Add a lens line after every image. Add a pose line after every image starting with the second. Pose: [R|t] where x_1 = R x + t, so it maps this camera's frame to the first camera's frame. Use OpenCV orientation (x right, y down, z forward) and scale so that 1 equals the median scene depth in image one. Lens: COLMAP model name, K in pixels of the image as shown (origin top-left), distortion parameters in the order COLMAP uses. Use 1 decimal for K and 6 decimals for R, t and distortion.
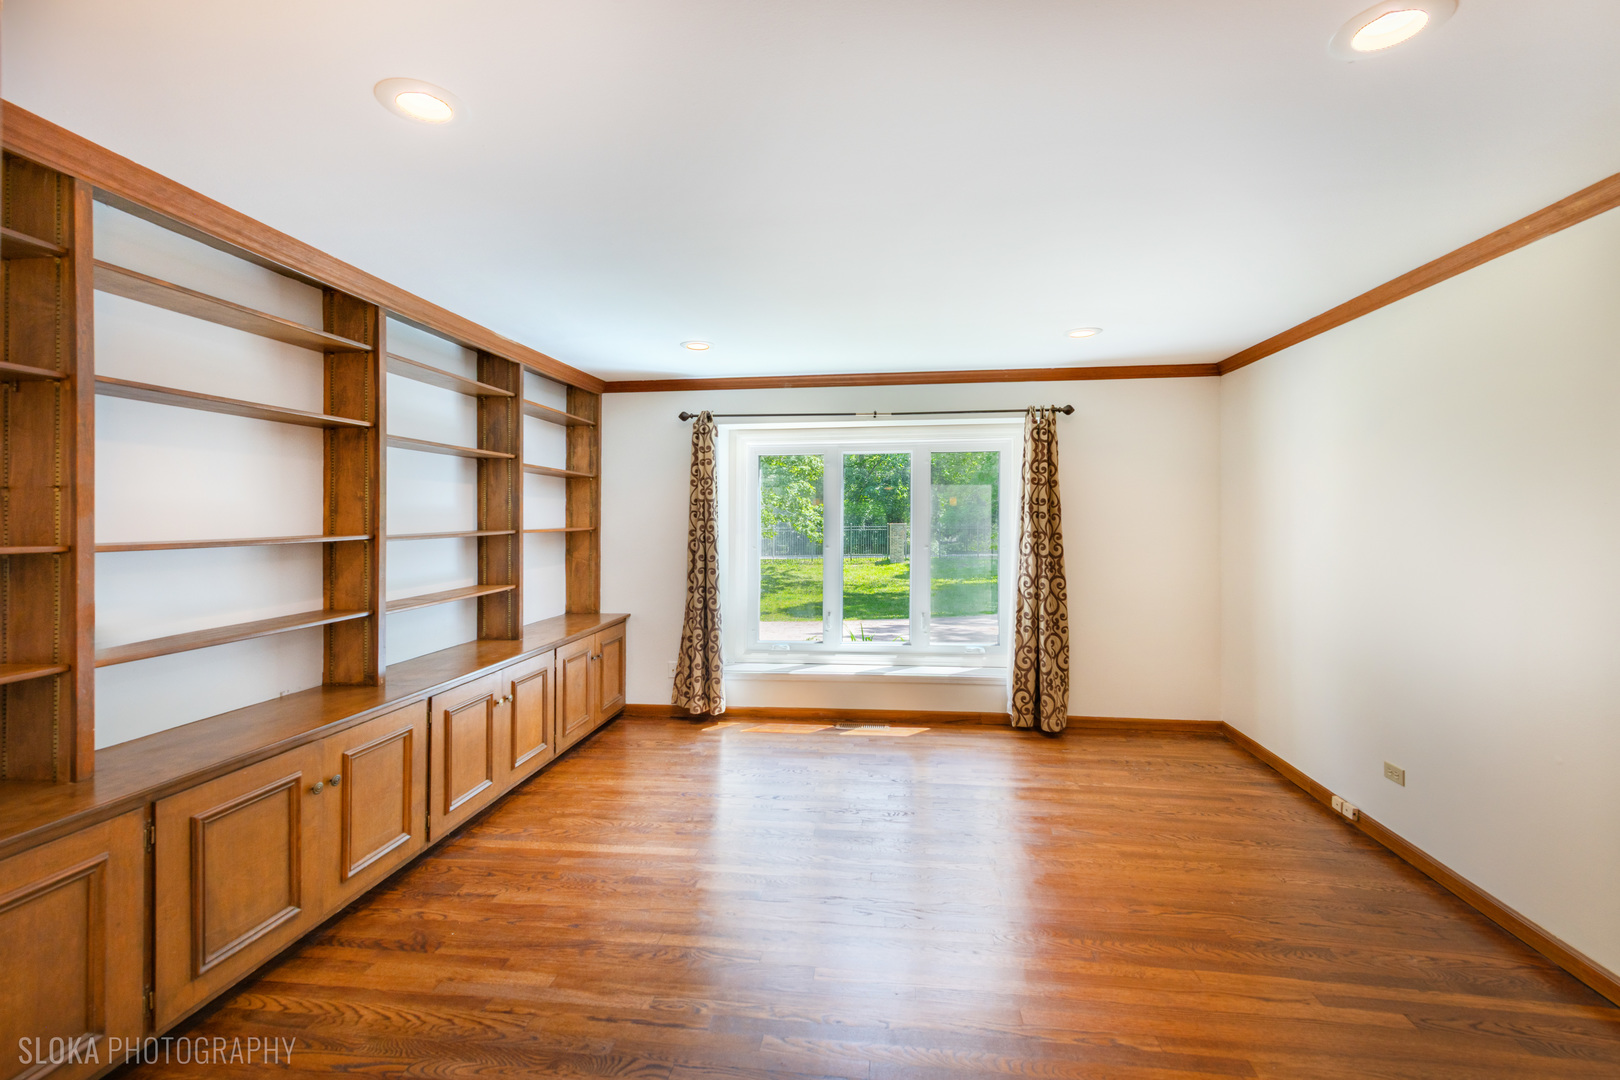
lens RADIAL K [[647.3, 0, 809.6], [0, 647.3, 523.7], [0, 0, 1]] dist [0.021167, -0.003692]
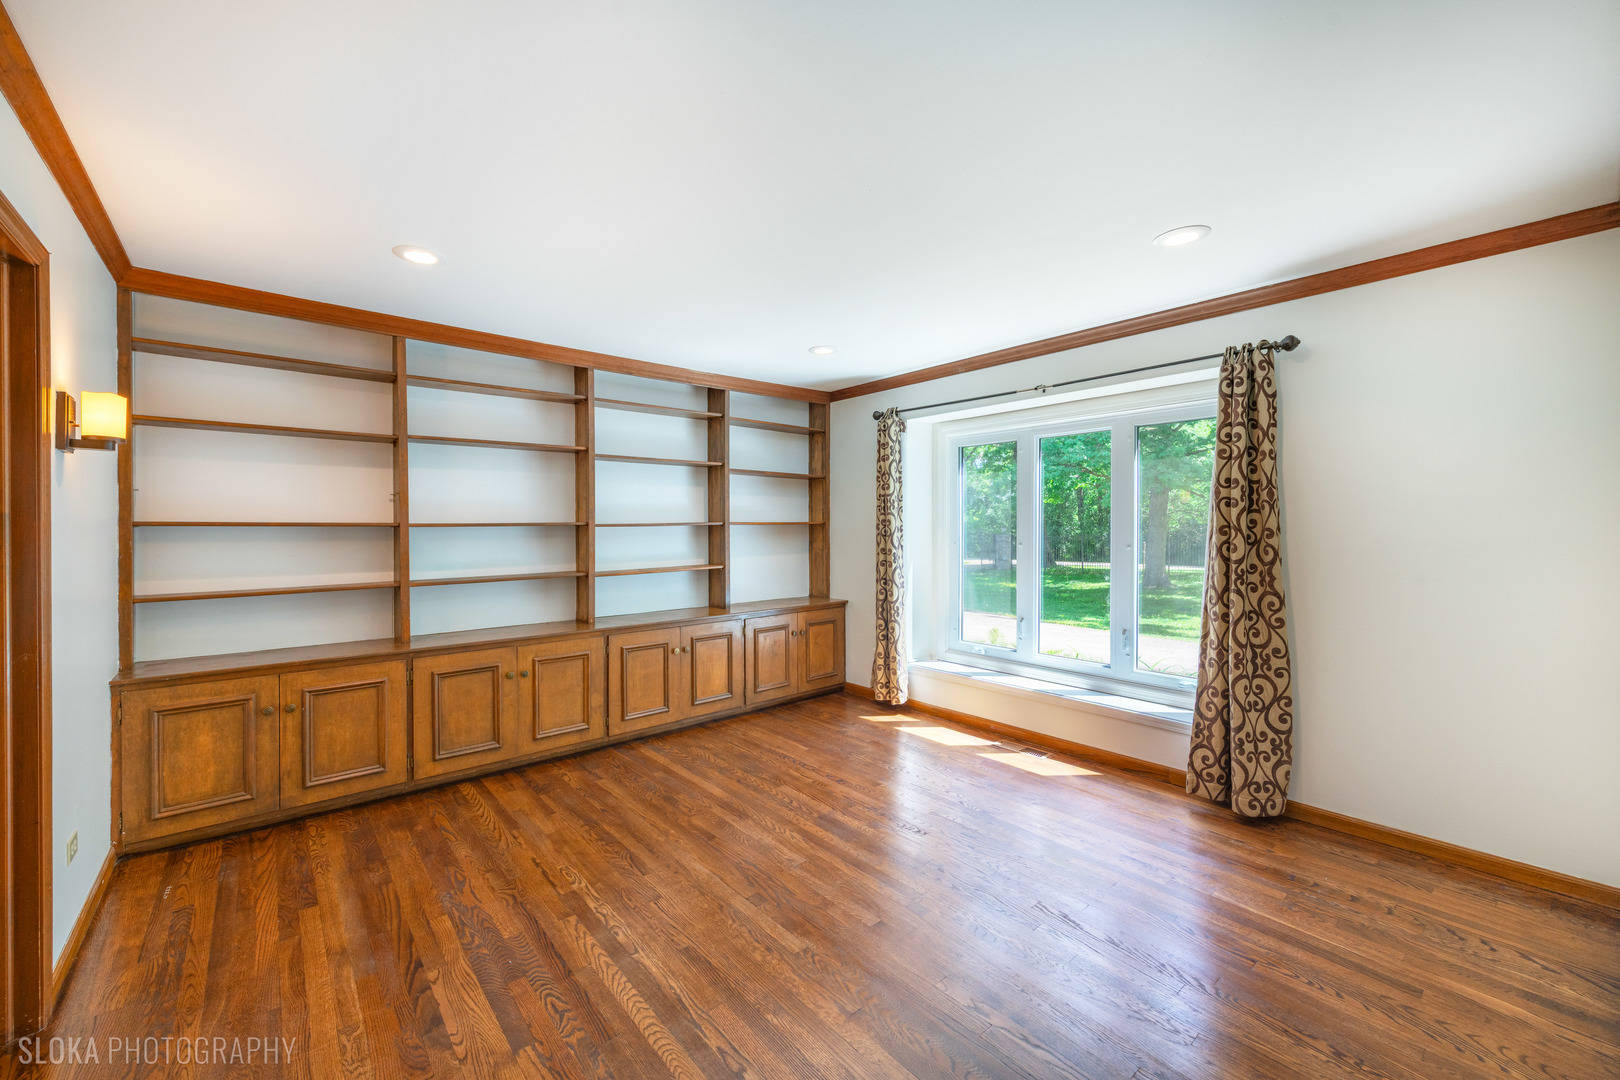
lens RADIAL K [[647.3, 0, 806.5], [0, 647.3, 538.0], [0, 0, 1]] dist [0.021167, -0.003692]
pose [[0.739736, 0.018176, -0.672652, 0.485121], [-0.007423, 0.999795, 0.018853, 0.014787], [0.672856, -0.008953, 0.739719, 0.170323]]
